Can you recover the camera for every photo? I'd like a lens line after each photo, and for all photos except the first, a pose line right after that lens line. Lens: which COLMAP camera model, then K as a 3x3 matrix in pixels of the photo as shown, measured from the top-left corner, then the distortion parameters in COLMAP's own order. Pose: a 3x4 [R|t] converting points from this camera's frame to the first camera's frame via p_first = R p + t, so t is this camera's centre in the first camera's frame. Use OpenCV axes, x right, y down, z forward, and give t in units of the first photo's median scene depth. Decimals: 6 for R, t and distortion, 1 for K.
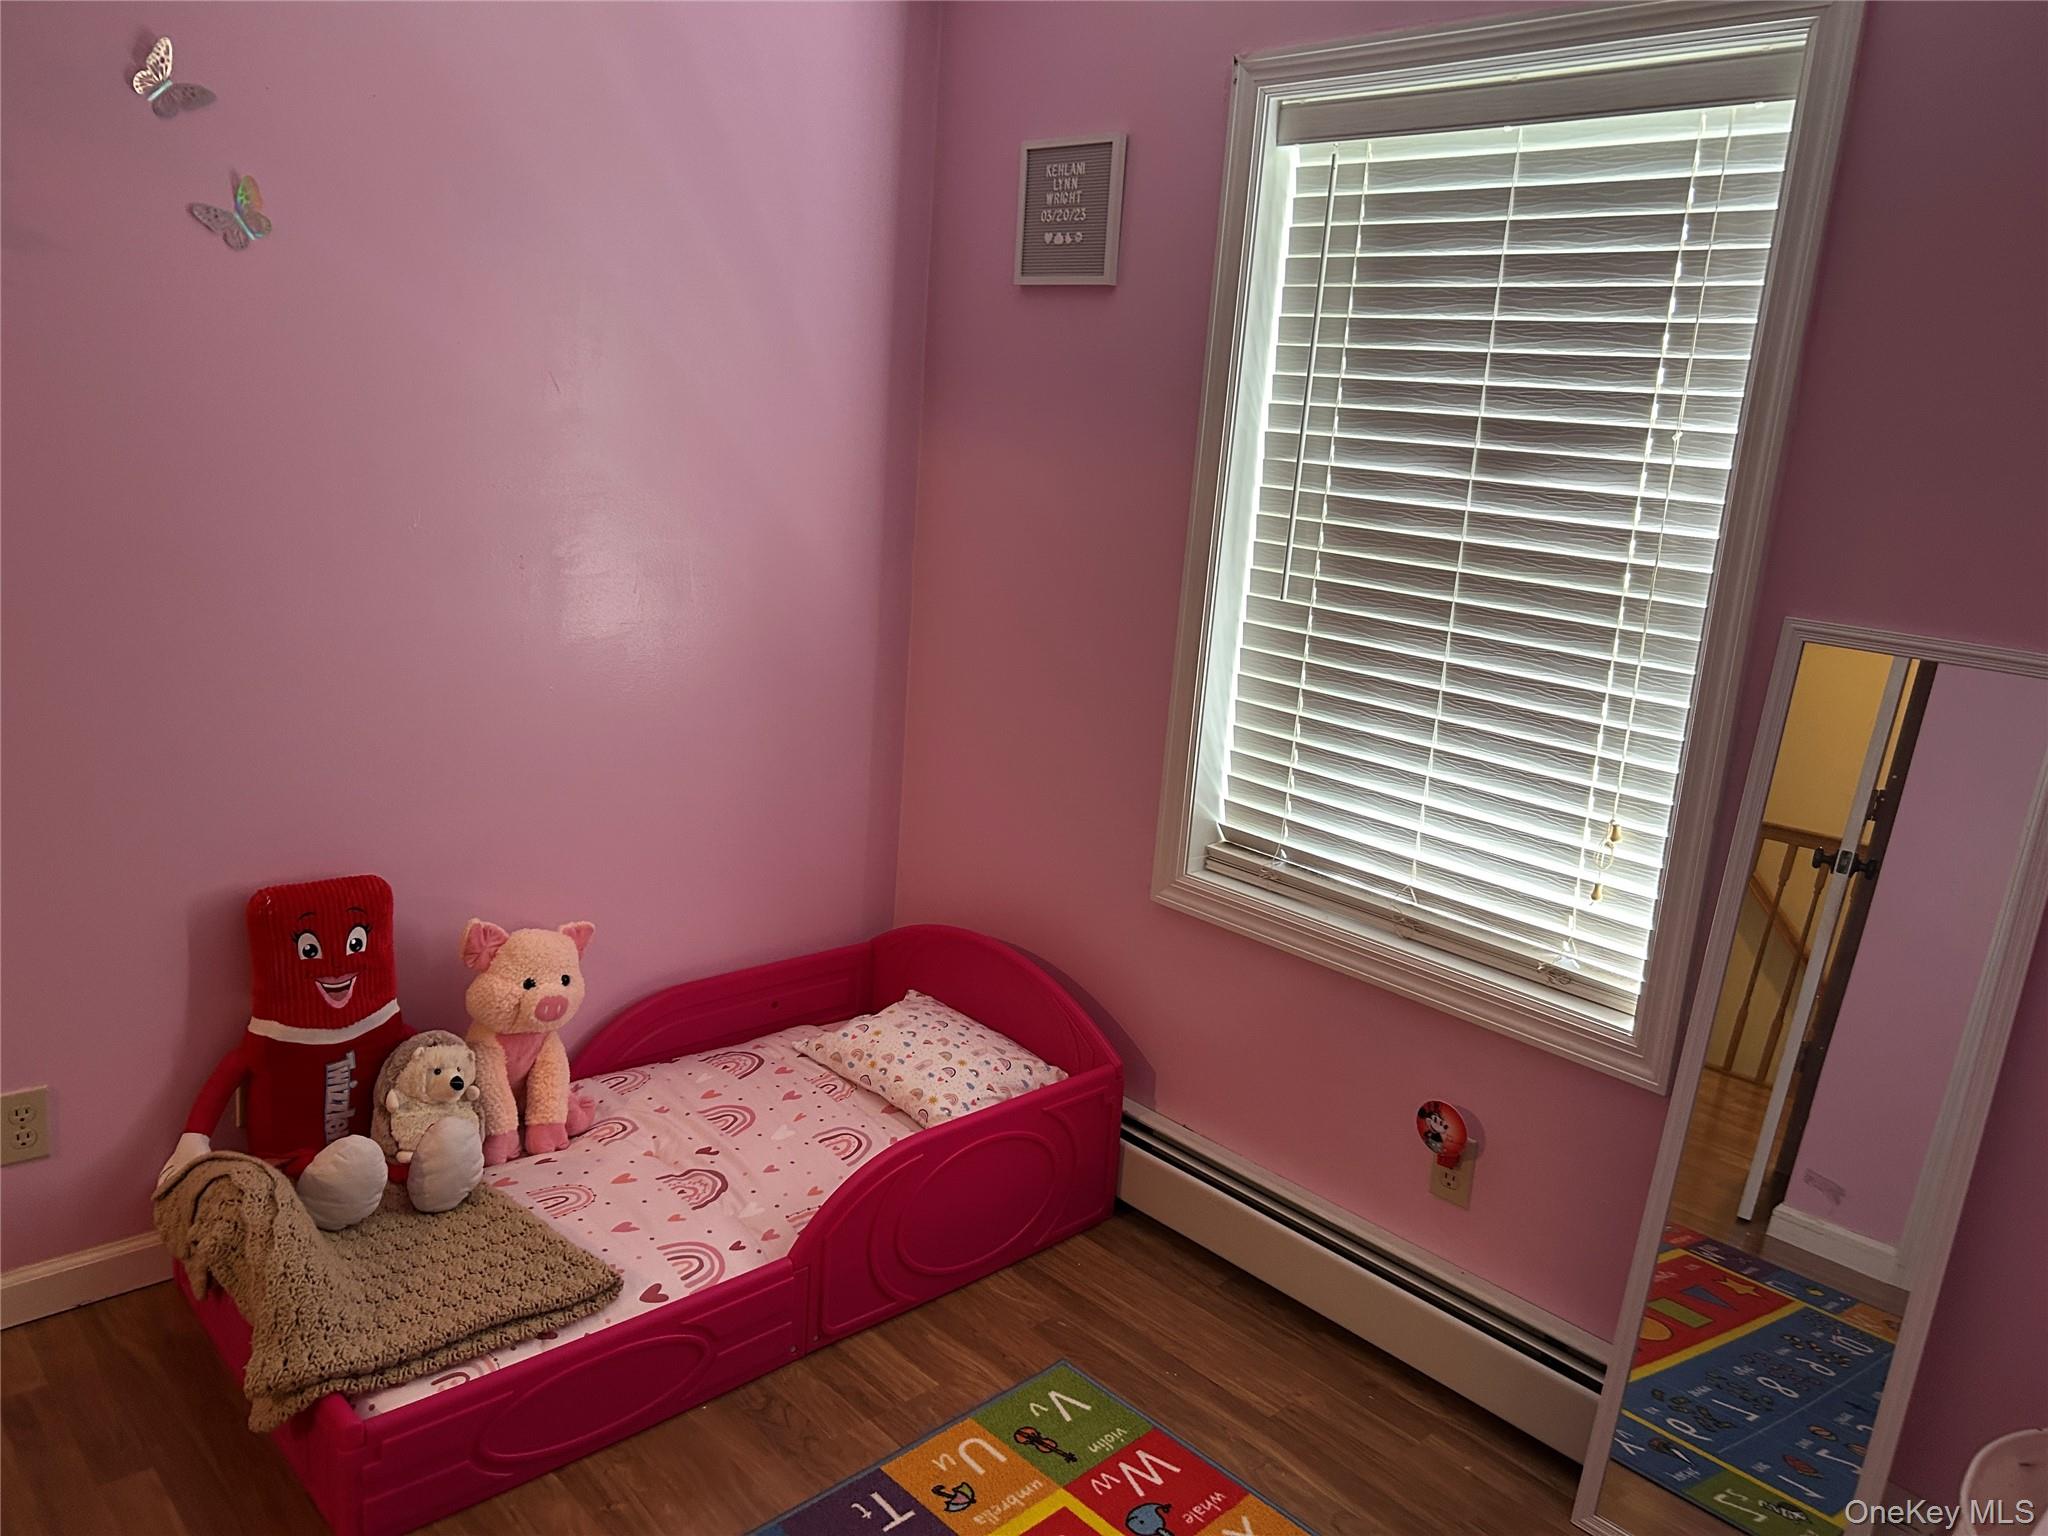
lens RADIAL K [[1529.8, 0, 1016.0], [0, 1529.8, 764.7], [0, 0, 1]] dist [0.049725, -0.061791]
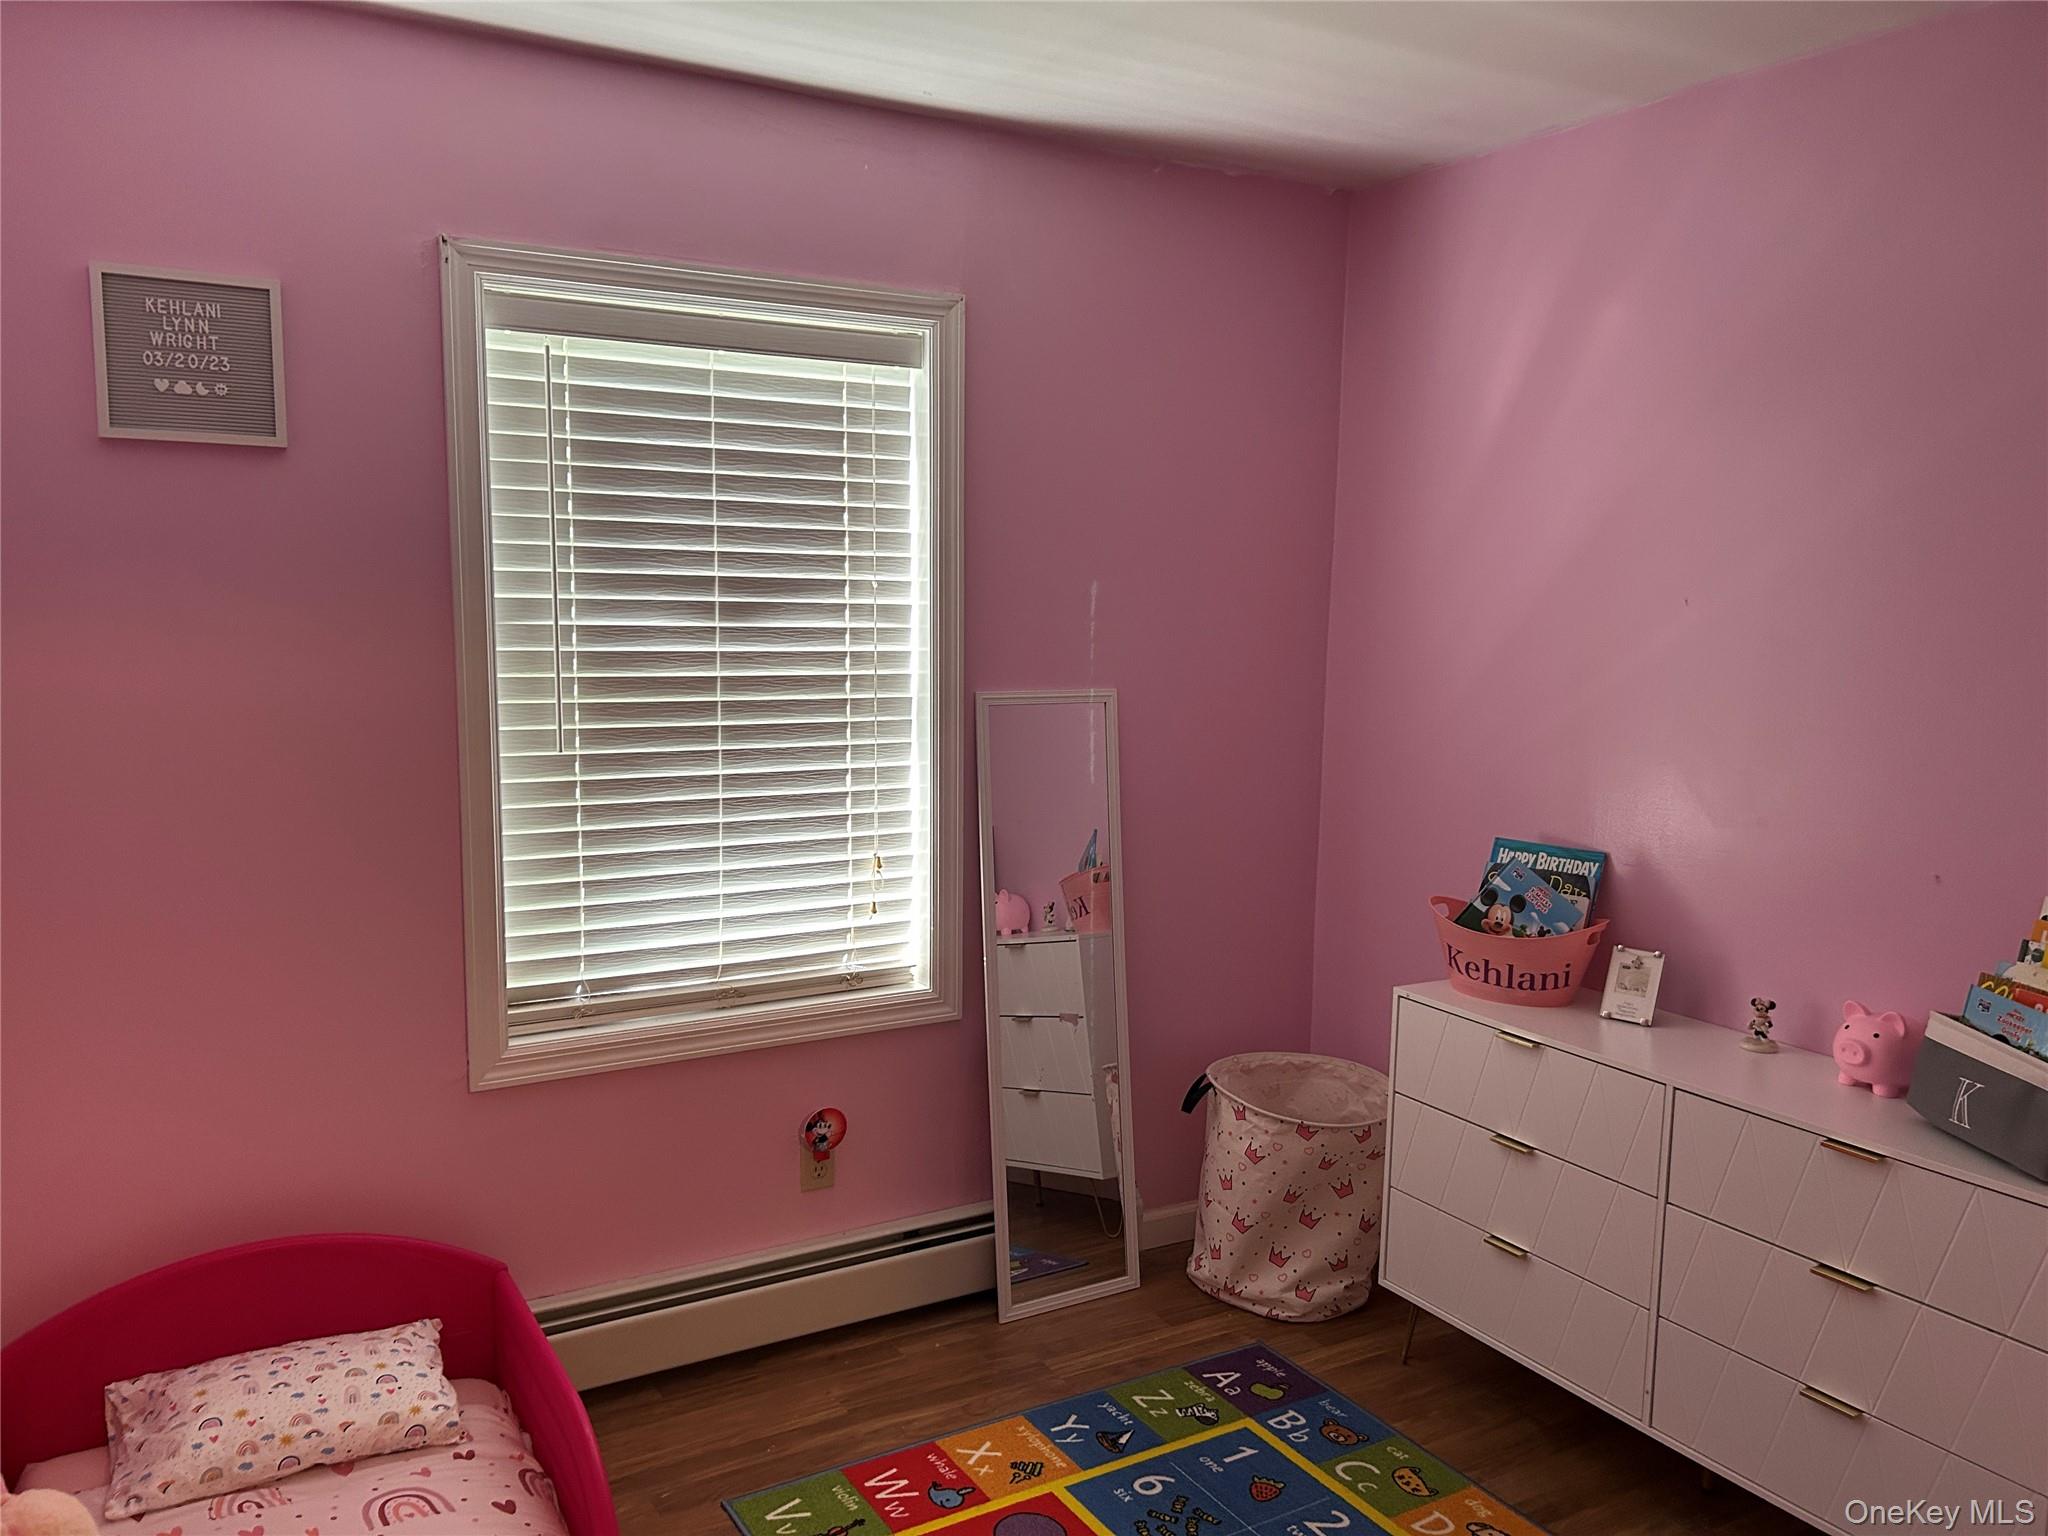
lens RADIAL K [[1529.8, 0, 1016.0], [0, 1529.8, 764.7], [0, 0, 1]] dist [0.049725, -0.061791]
pose [[0.219650, -0.191776, 0.956544, -0.812667], [0.217553, 0.965427, 0.143601, -0.194069], [-0.951012, 0.176557, 0.253778, 0.460650]]
